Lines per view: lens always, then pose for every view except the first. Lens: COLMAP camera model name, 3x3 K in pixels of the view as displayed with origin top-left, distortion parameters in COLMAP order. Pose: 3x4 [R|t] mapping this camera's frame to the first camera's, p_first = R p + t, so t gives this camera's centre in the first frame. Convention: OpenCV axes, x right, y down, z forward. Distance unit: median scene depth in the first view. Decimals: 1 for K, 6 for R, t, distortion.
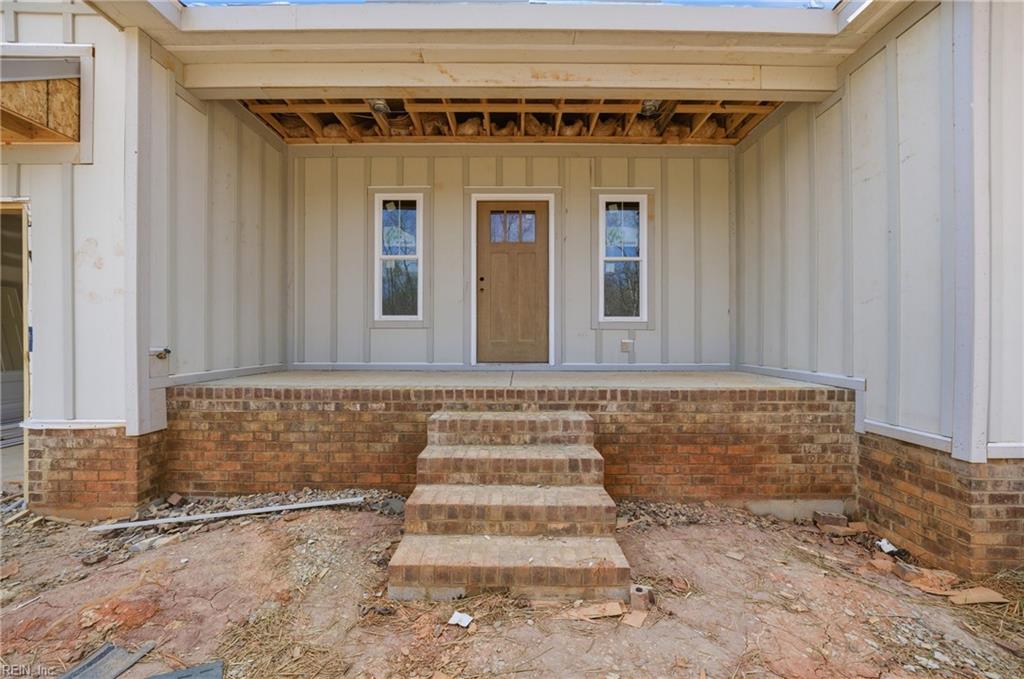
lens RADIAL K [[415.2, 0, 509.4], [0, 415.2, 342.3], [0, 0, 1]] dist [-0.018837, 0.000006]
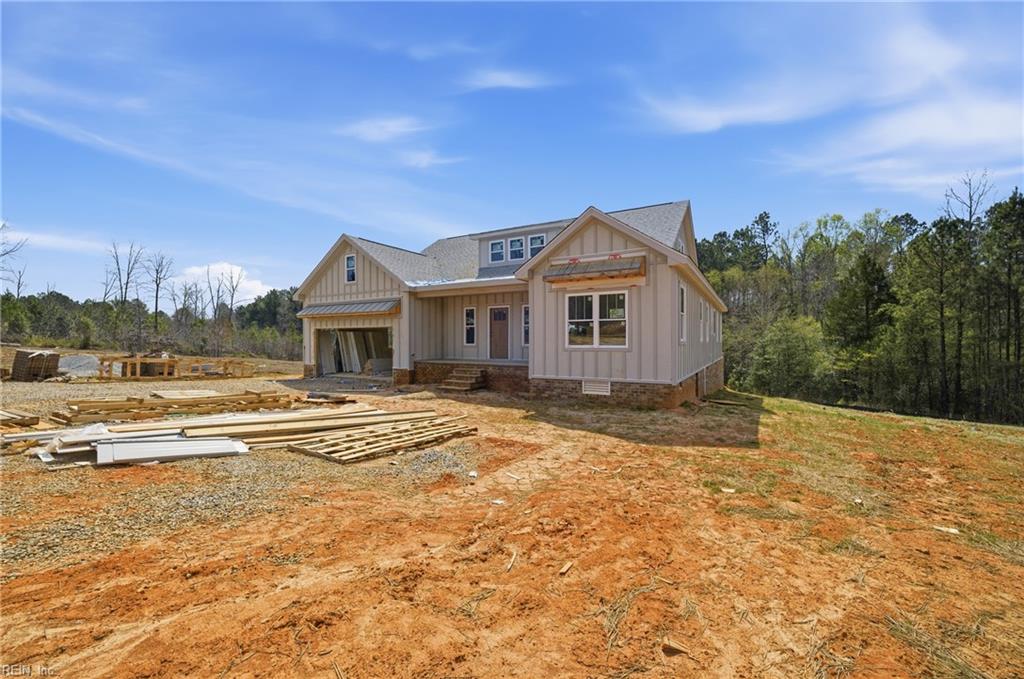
lens RADIAL K [[415.2, 0, 511.1], [0, 415.2, 341.8], [0, 0, 1]] dist [-0.018837, 0.000006]
pose [[0.864788, -0.001896, -0.502134, 2.400933], [0.004031, 0.999987, 0.003167, -0.126101], [0.502122, -0.004763, 0.864784, -2.442936]]
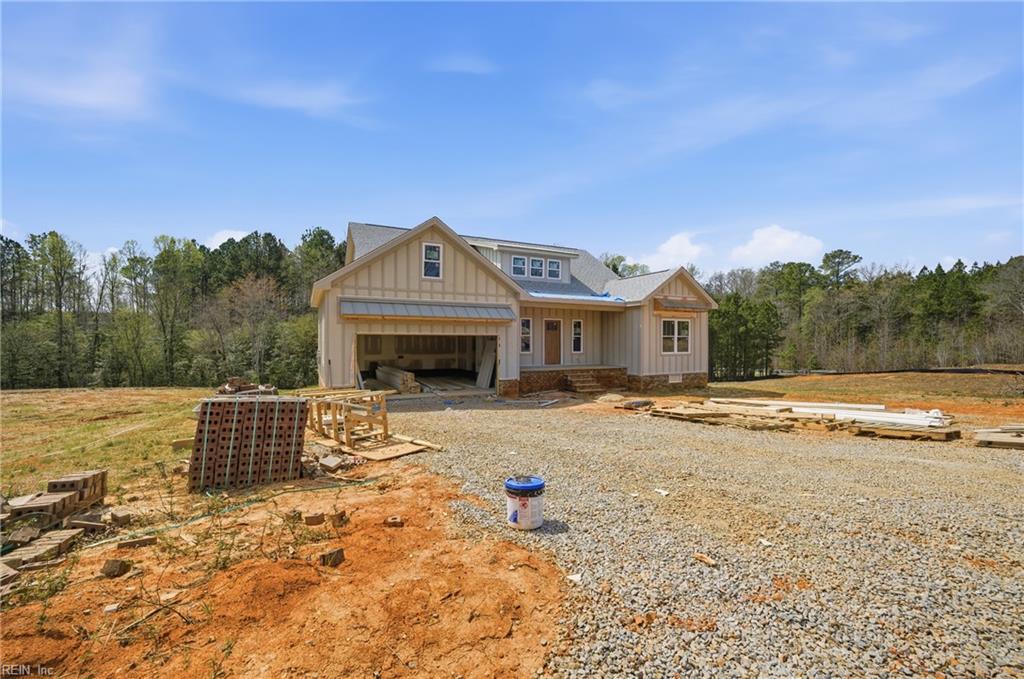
lens RADIAL K [[415.2, 0, 510.3], [0, 415.2, 337.9], [0, 0, 1]] dist [-0.018837, 0.000006]
pose [[0.892818, 0.002563, 0.450409, -2.816602], [-0.001920, 0.999996, -0.001883, -0.248742], [-0.450413, 0.000816, 0.892820, -3.005921]]
